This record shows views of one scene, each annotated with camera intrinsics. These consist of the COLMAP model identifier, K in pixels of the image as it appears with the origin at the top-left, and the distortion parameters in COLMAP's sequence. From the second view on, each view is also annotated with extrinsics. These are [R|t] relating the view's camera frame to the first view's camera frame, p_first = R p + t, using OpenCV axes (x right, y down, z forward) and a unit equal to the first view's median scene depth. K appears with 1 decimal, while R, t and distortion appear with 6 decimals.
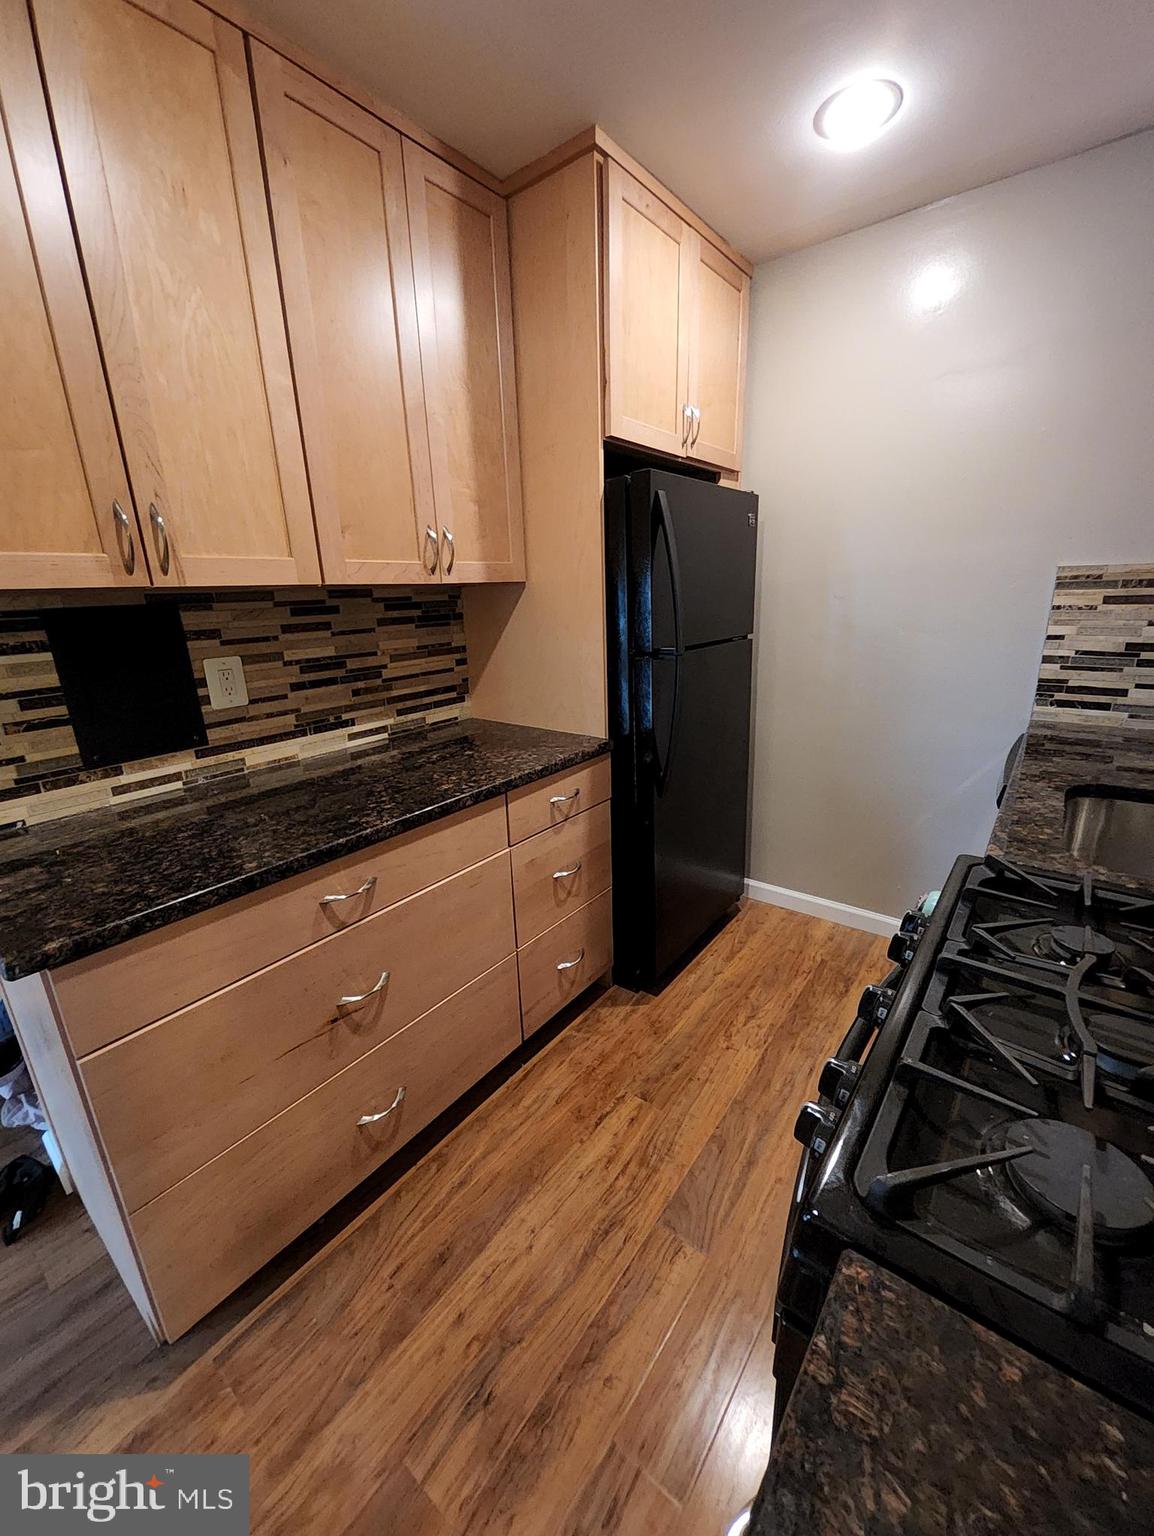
lens RADIAL K [[608.1, 0, 579.0], [0, 608.1, 762.5], [0, 0, 1]] dist [0.007312, -0.006055]
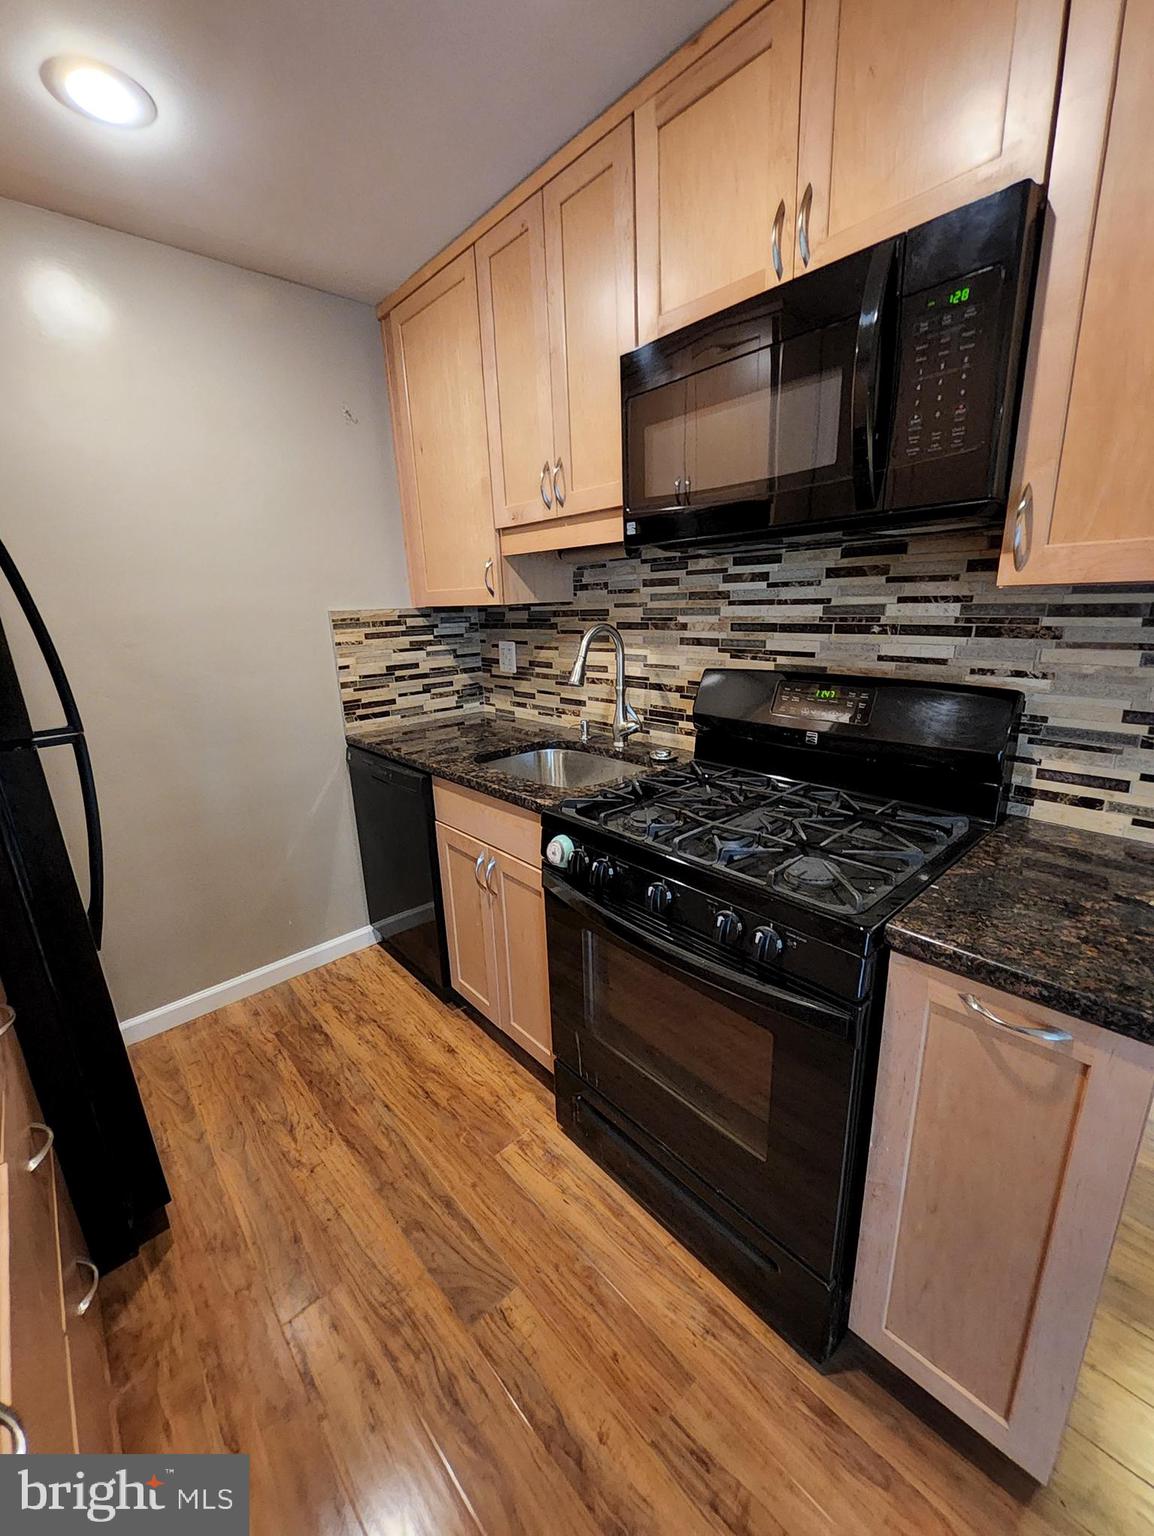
lens RADIAL K [[608.1, 0, 585.7], [0, 608.1, 759.4], [0, 0, 1]] dist [0.007312, -0.006055]
pose [[0.163415, -0.225494, 0.960442, -0.387933], [0.298558, 0.939183, 0.169704, -0.096748], [-0.940297, 0.259015, 0.220799, 0.325604]]
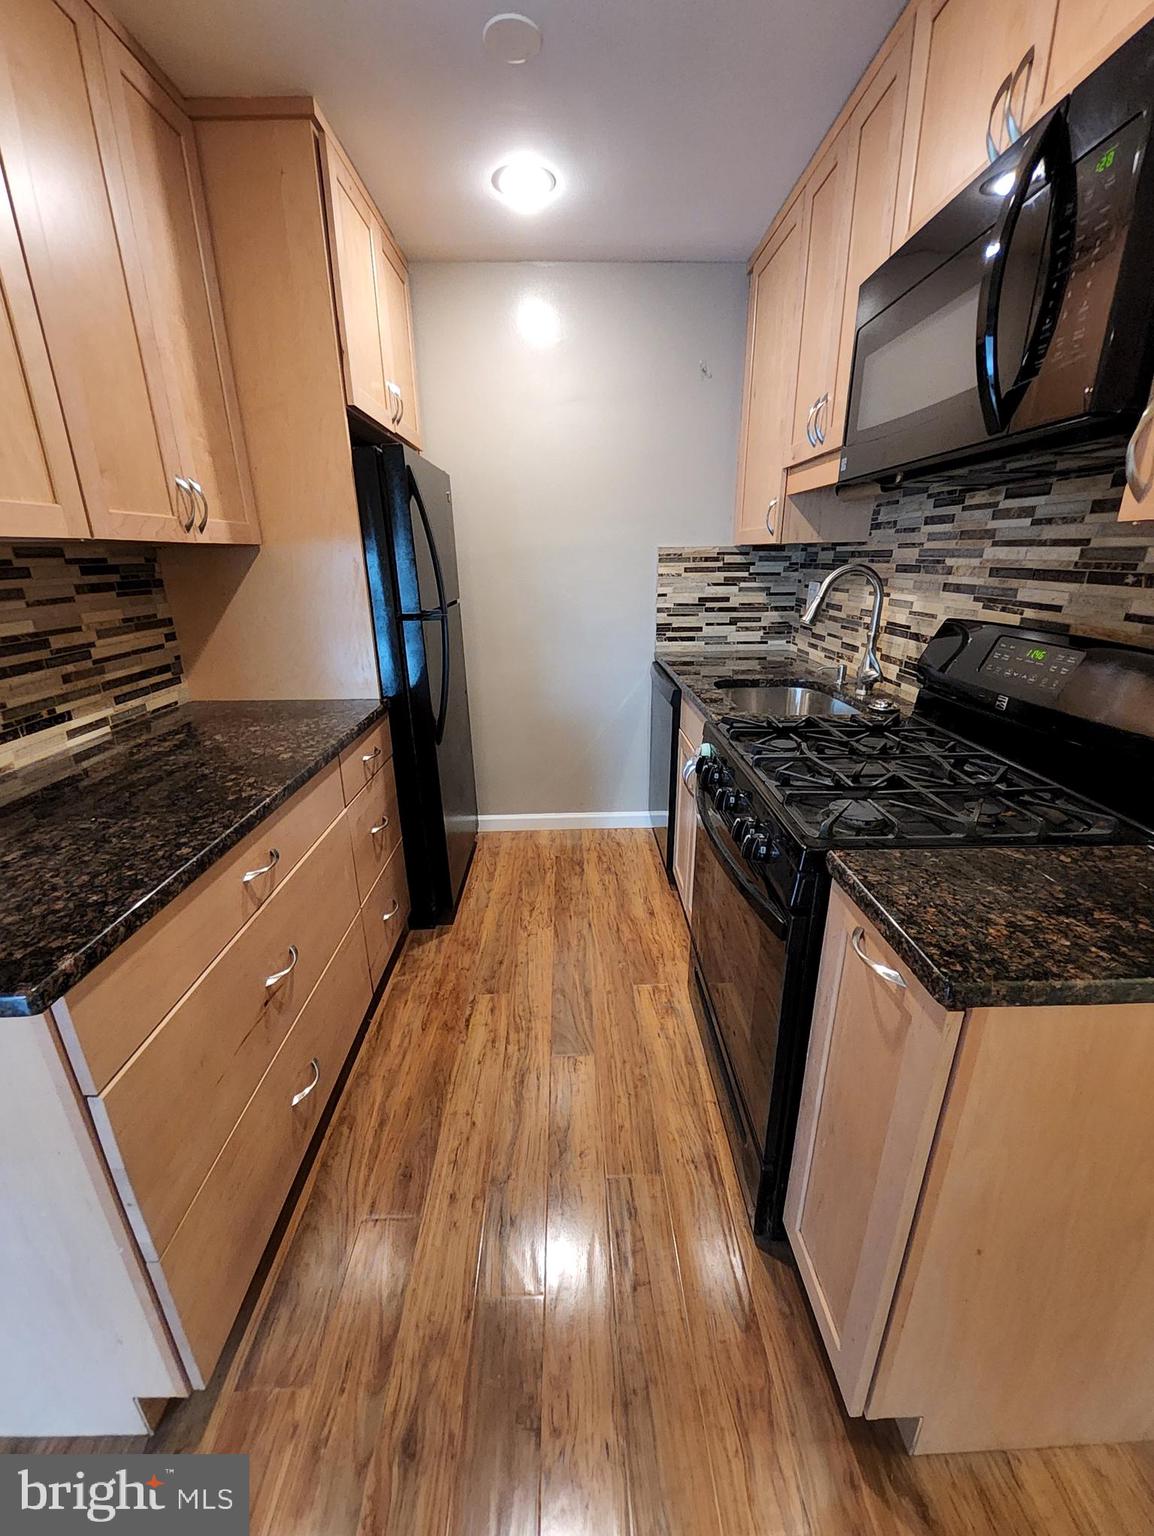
lens RADIAL K [[608.1, 0, 586.8], [0, 608.1, 762.8], [0, 0, 1]] dist [0.007312, -0.006055]
pose [[0.768812, -0.184744, 0.612208, -0.369127], [0.162051, 0.982395, 0.092951, 0.031894], [-0.618602, 0.027747, 0.785215, -0.050542]]
